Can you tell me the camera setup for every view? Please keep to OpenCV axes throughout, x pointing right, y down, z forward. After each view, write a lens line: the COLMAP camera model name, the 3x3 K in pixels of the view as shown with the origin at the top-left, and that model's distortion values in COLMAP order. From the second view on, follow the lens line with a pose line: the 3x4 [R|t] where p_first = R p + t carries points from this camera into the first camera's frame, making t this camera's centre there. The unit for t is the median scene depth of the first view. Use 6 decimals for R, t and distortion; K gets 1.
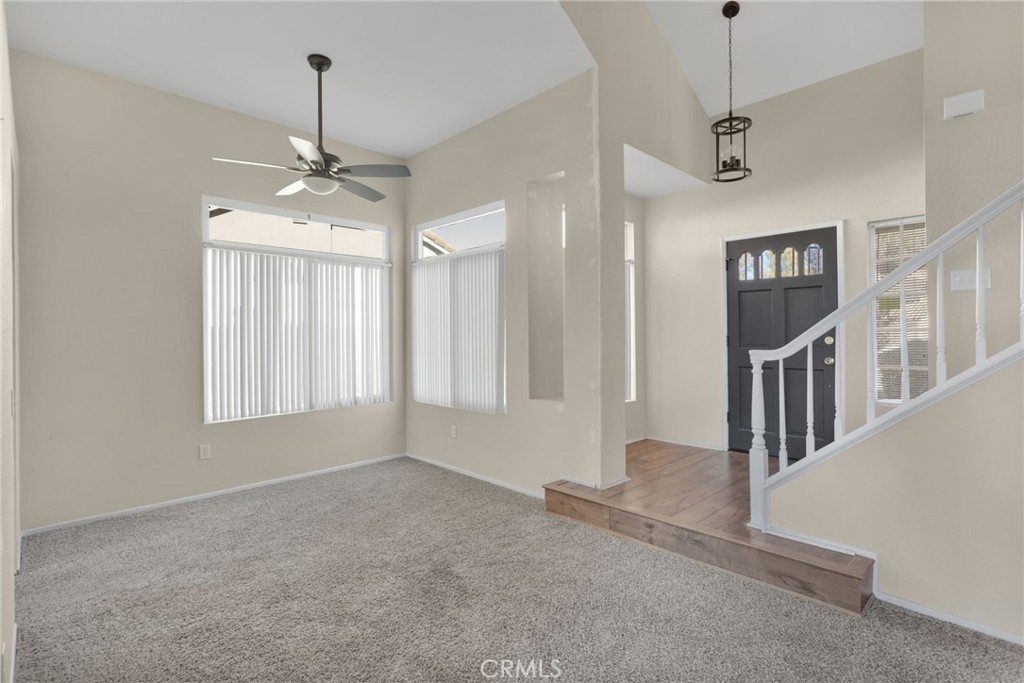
lens RADIAL K [[490.4, 0, 514.1], [0, 490.4, 333.8], [0, 0, 1]] dist [0.001155, 0.000360]
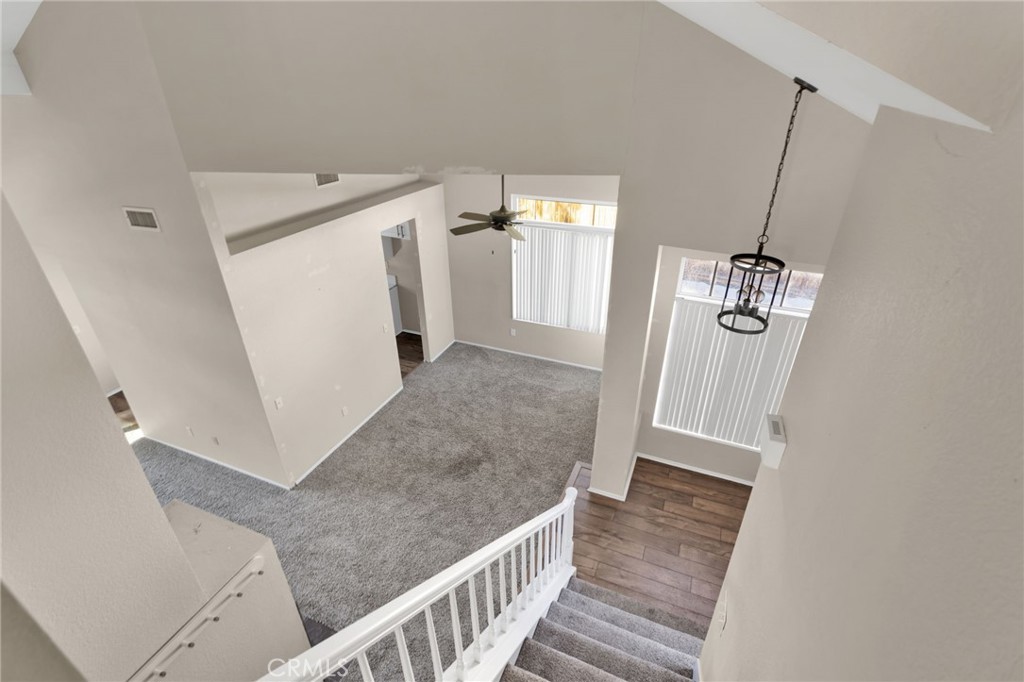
lens RADIAL K [[482.8, 0, 514.1], [0, 482.8, 342.3], [0, 0, 1]] dist [0.000213, 0.001414]
pose [[0.388291, 0.451955, -0.803098, 0.886264], [0.005197, 0.870389, 0.492337, -0.642049], [0.921522, -0.195343, 0.335616, 0.362763]]
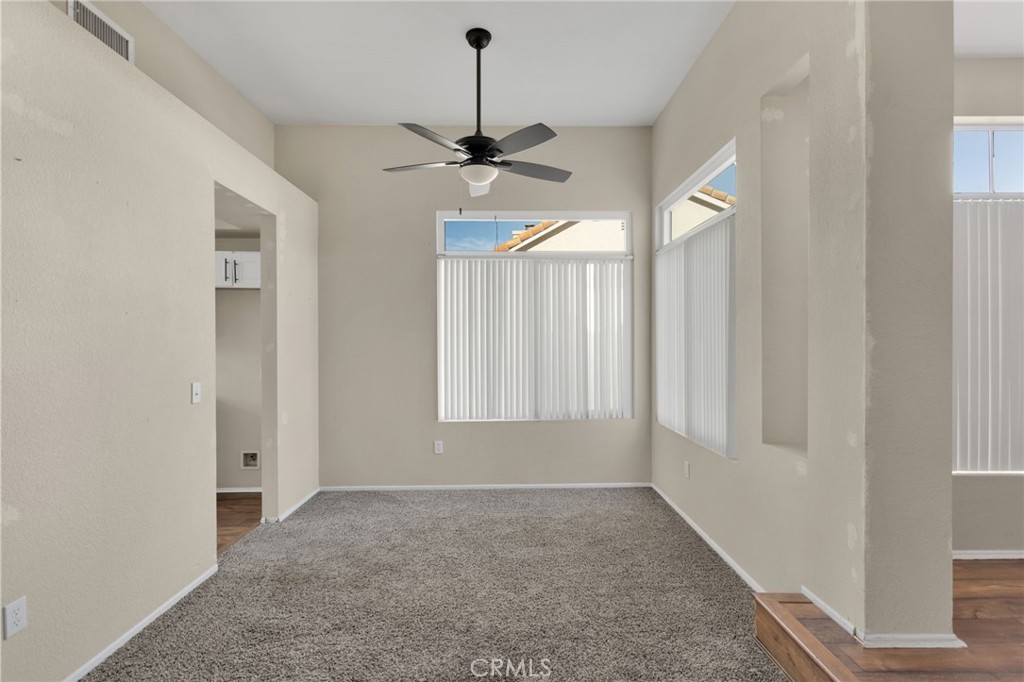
lens RADIAL K [[482.8, 0, 514.1], [0, 482.8, 342.3], [0, 0, 1]] dist [0.000213, 0.001414]
pose [[0.726628, 0.006799, -0.686998, 0.222957], [-0.001054, 0.999961, 0.008782, -0.001496], [0.687031, -0.005657, 0.726606, 0.334406]]
